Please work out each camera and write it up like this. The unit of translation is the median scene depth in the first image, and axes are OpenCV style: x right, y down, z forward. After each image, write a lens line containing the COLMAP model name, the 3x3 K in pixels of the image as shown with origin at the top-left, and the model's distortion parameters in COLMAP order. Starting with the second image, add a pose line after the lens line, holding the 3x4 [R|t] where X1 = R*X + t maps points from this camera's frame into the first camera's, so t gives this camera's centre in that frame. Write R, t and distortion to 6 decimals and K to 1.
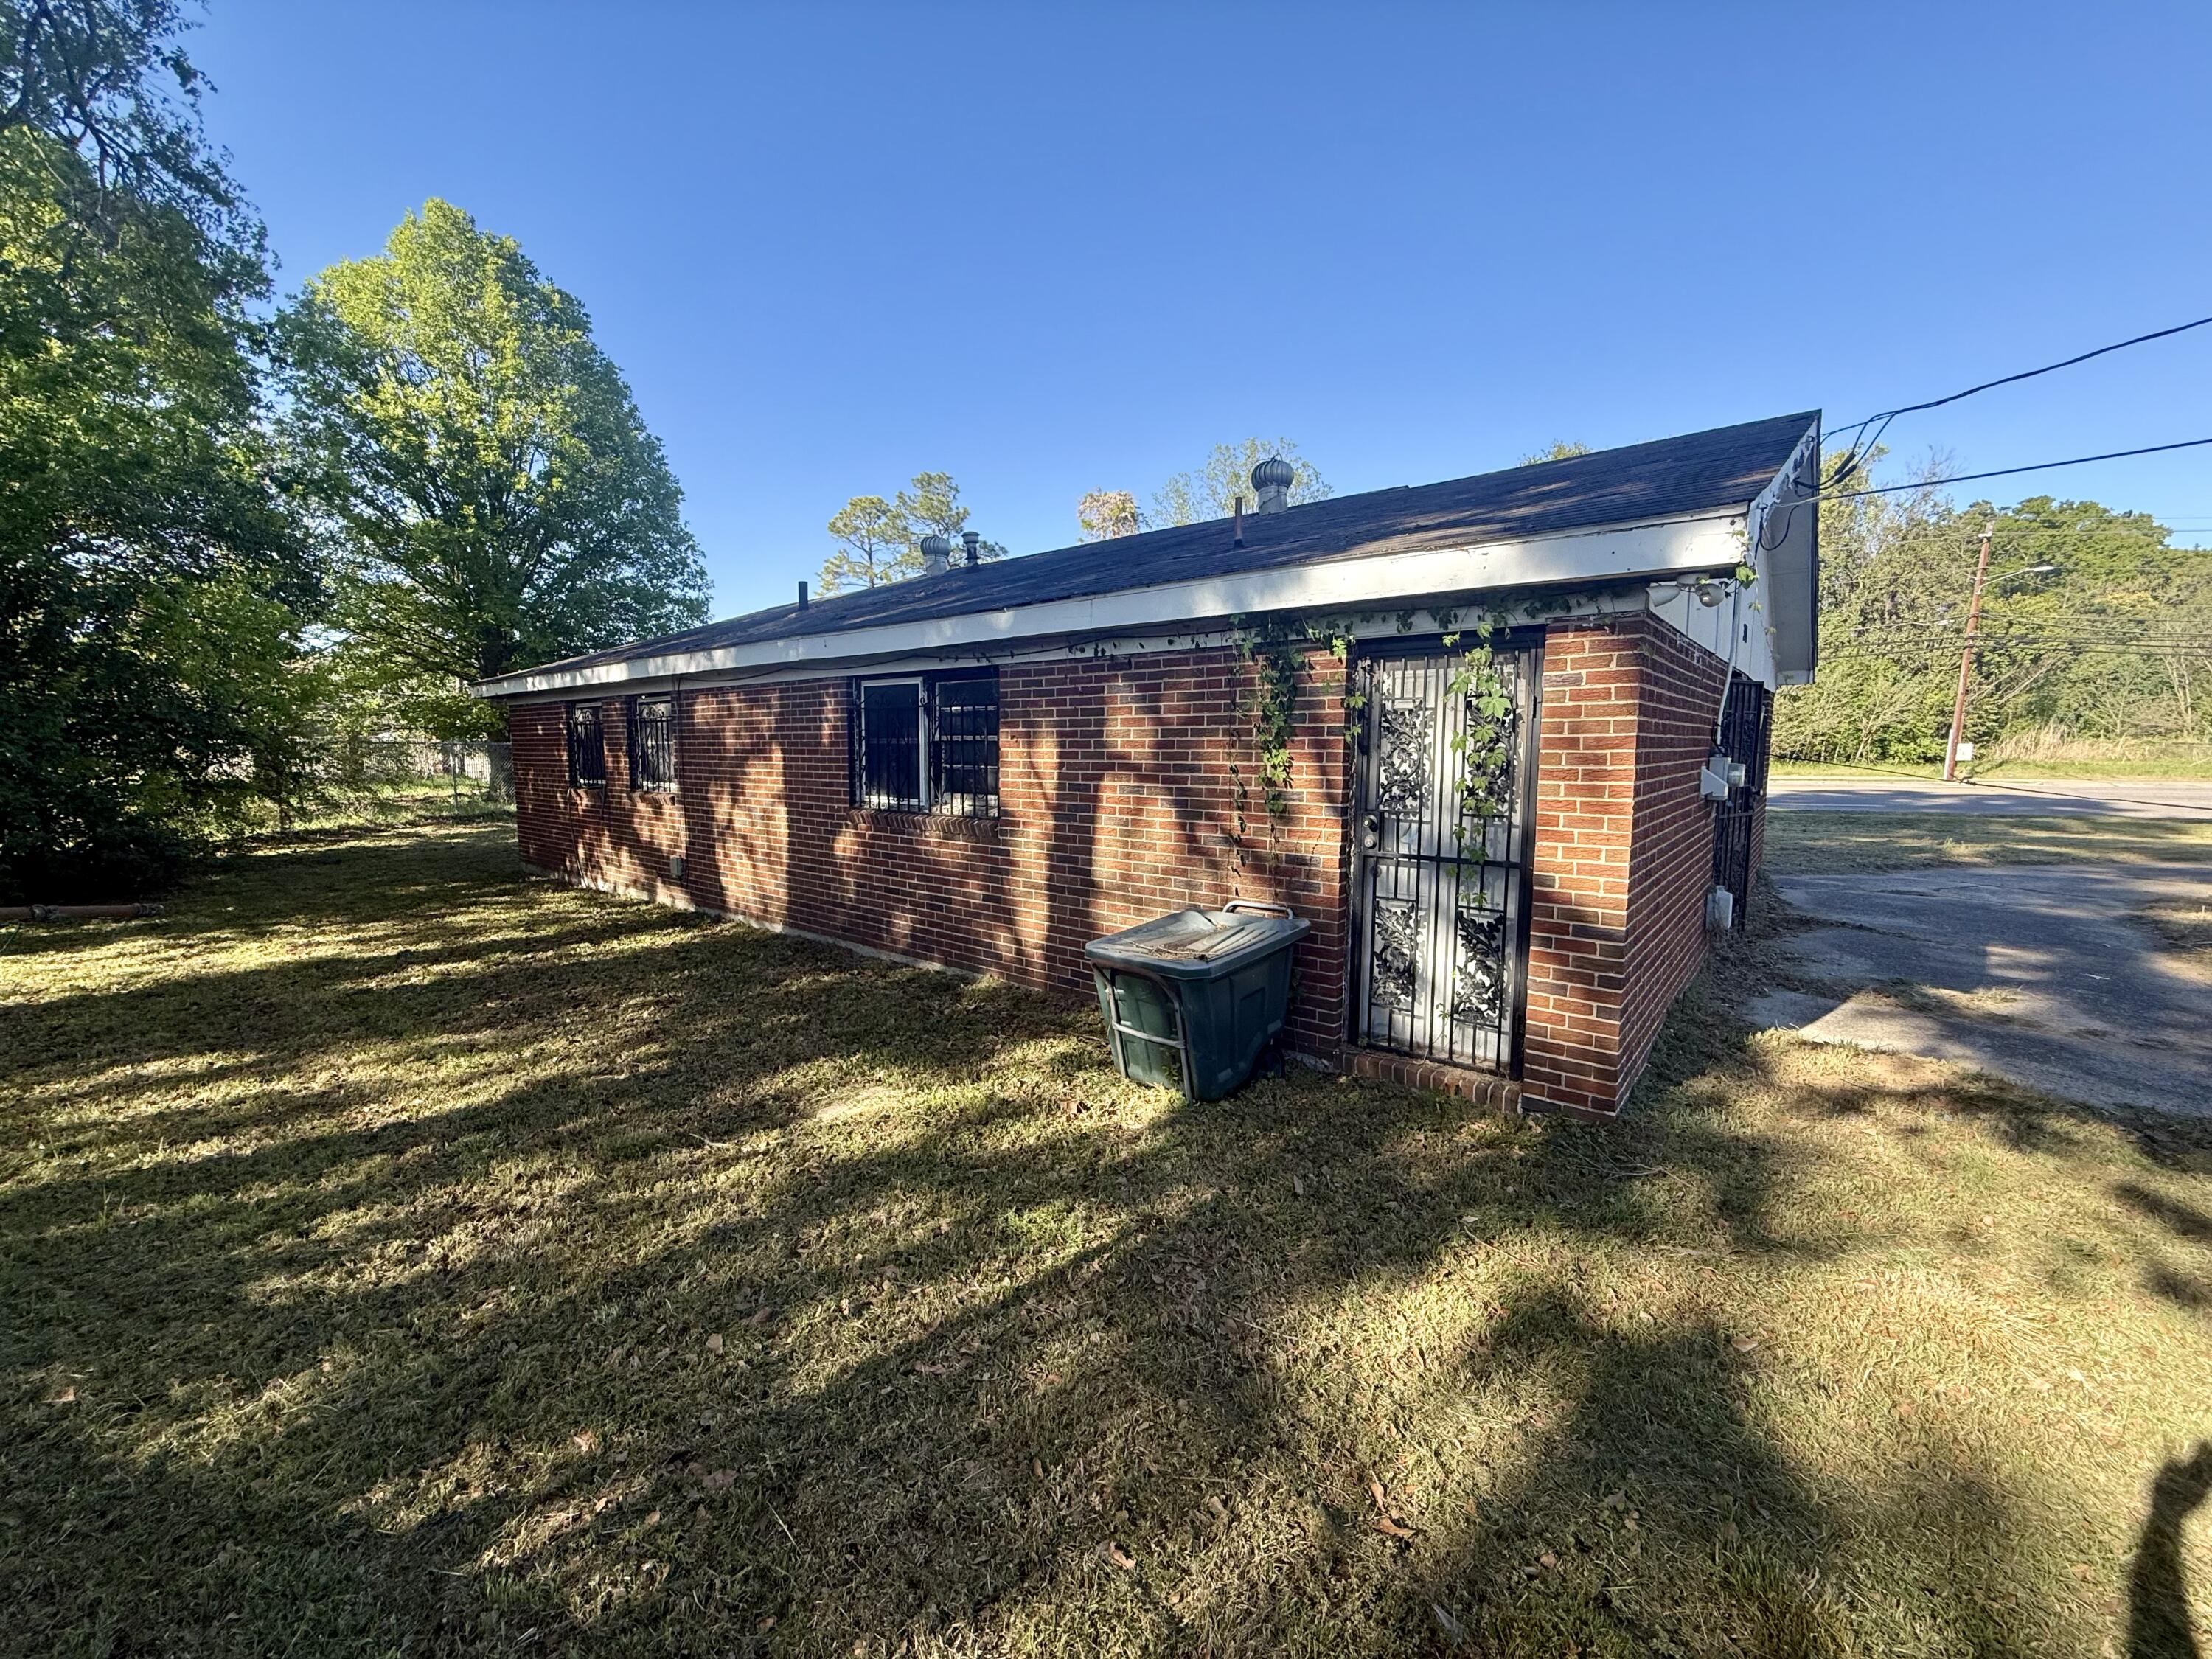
lens RADIAL K [[878.5, 0, 1112.0], [0, 878.5, 828.8], [0, 0, 1]] dist [-0.000748, -0.000155]
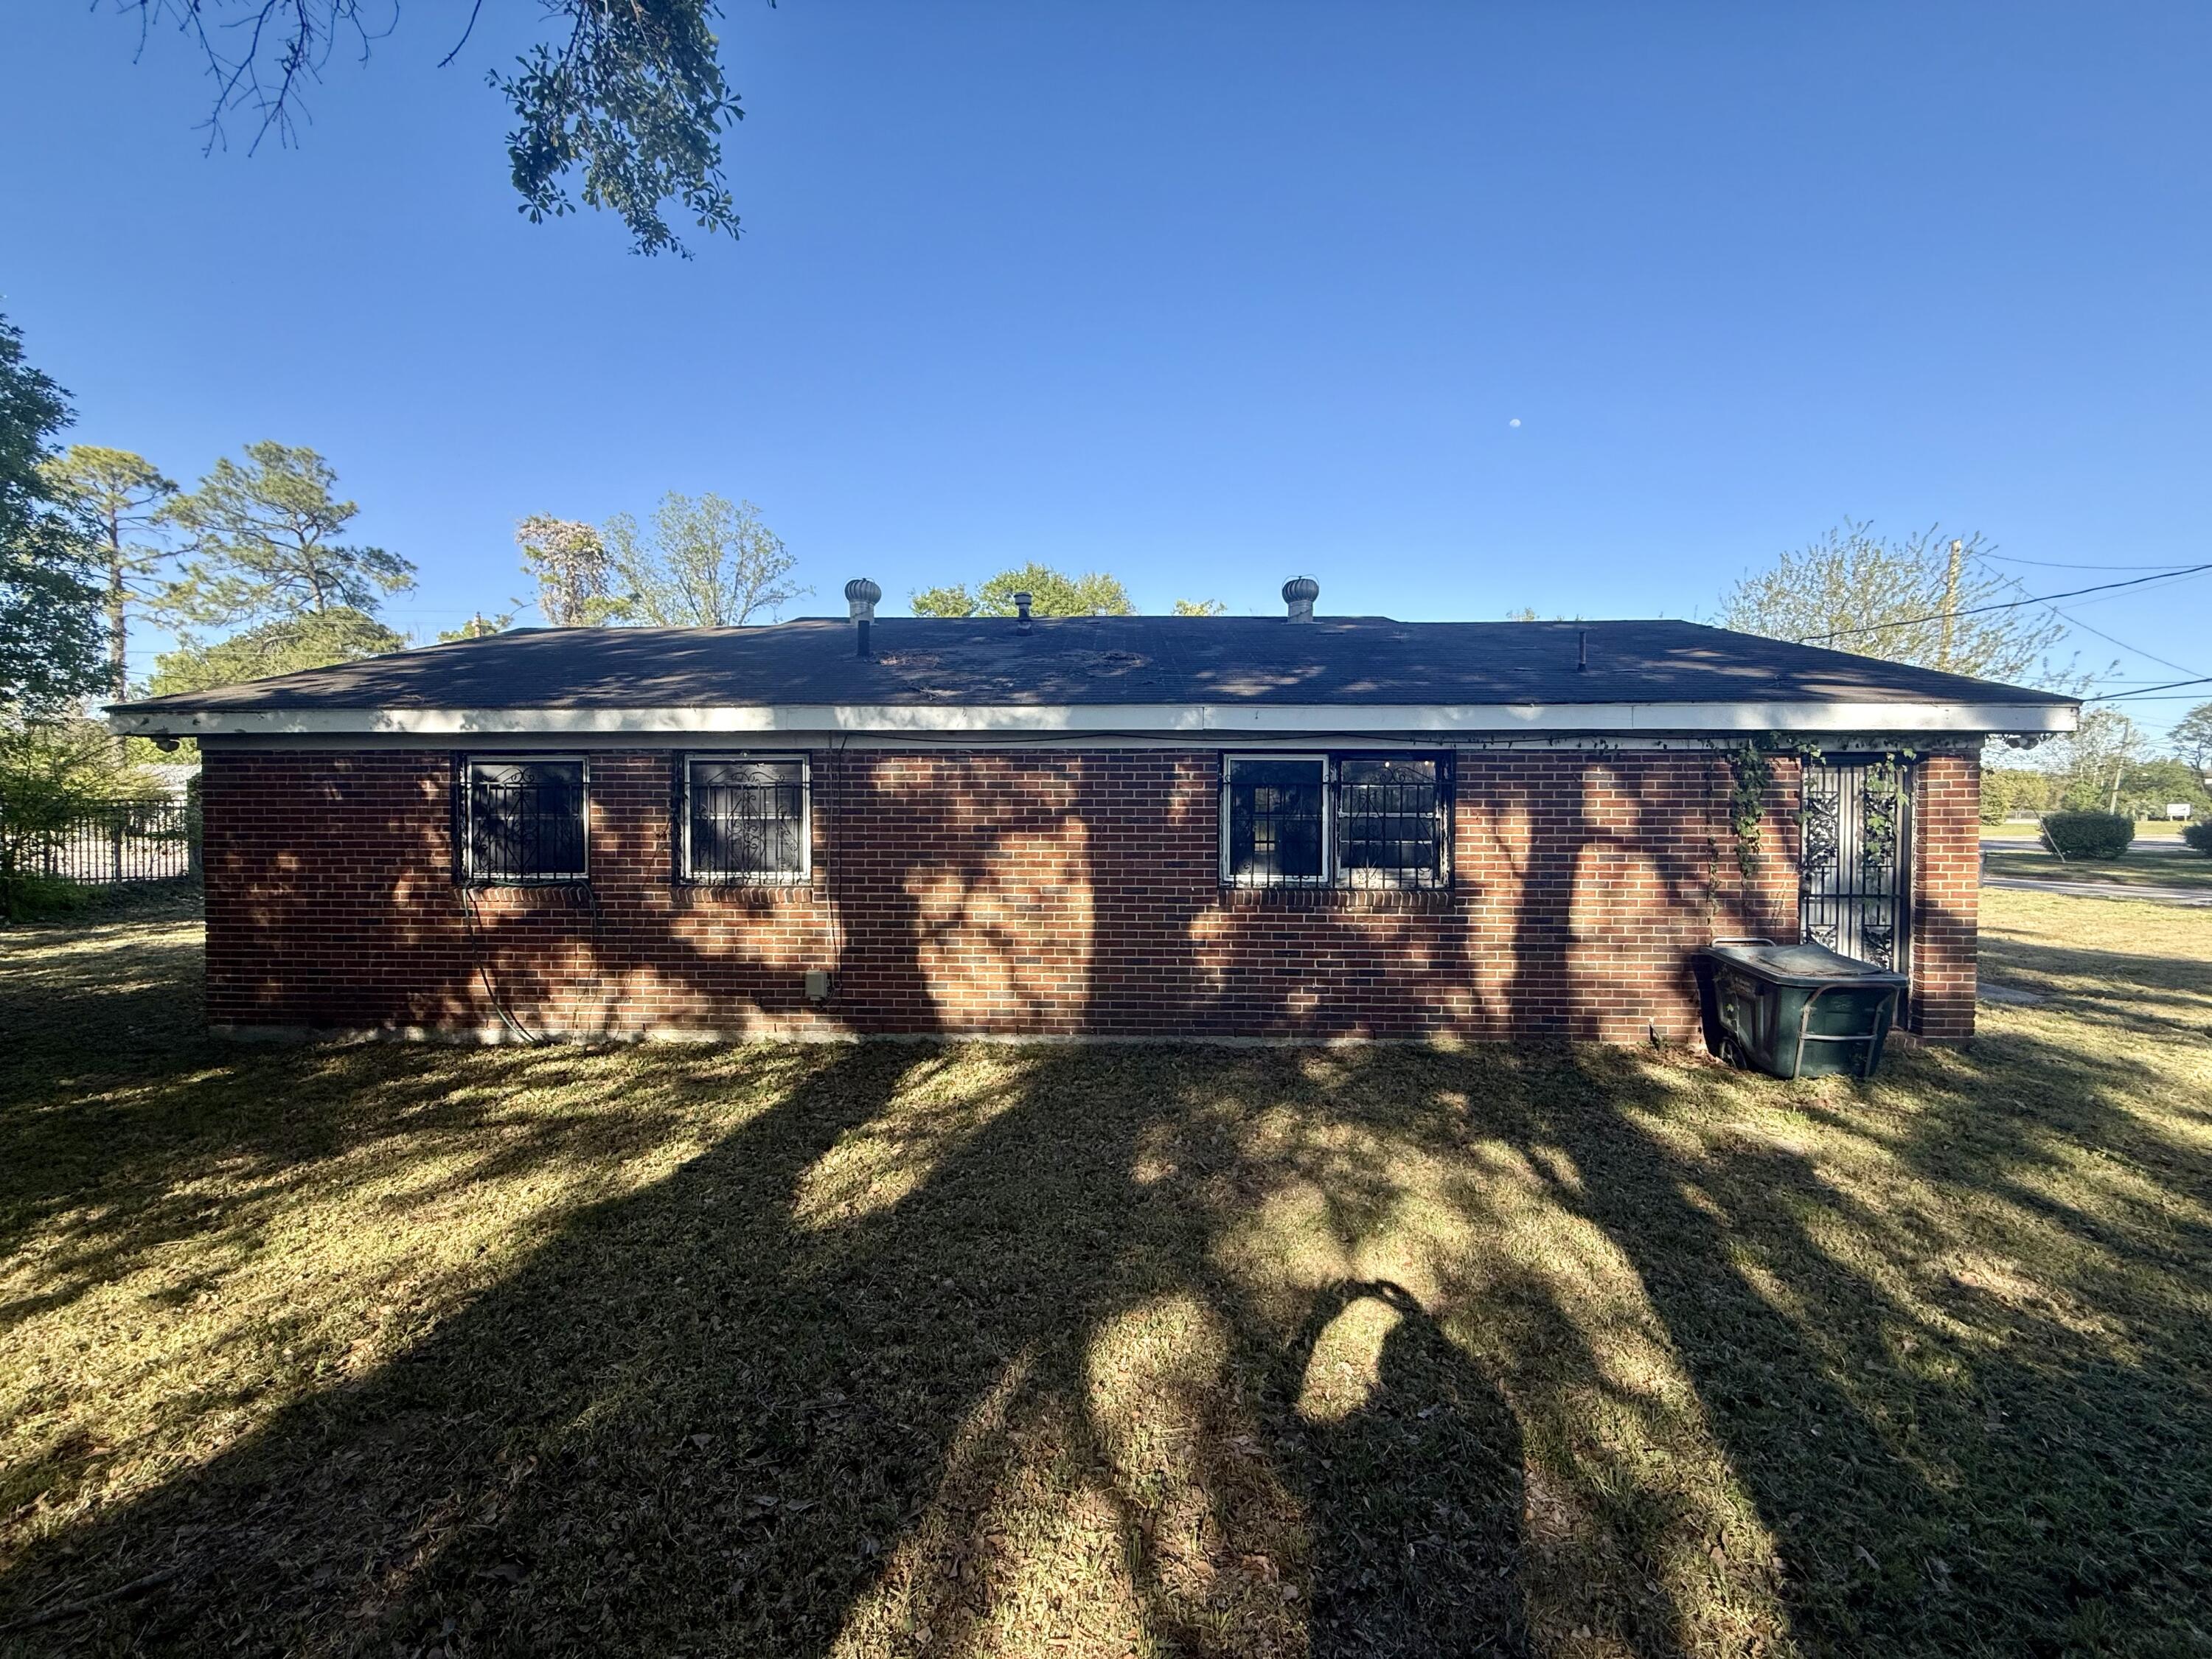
lens RADIAL K [[878.5, 0, 1112.4], [0, 878.5, 823.1], [0, 0, 1]] dist [-0.000748, -0.000155]
pose [[0.795858, -0.002255, 0.605480, -1.254761], [0.055402, 0.996069, -0.069112, -0.045652], [-0.602944, 0.088548, 0.792854, 0.429764]]
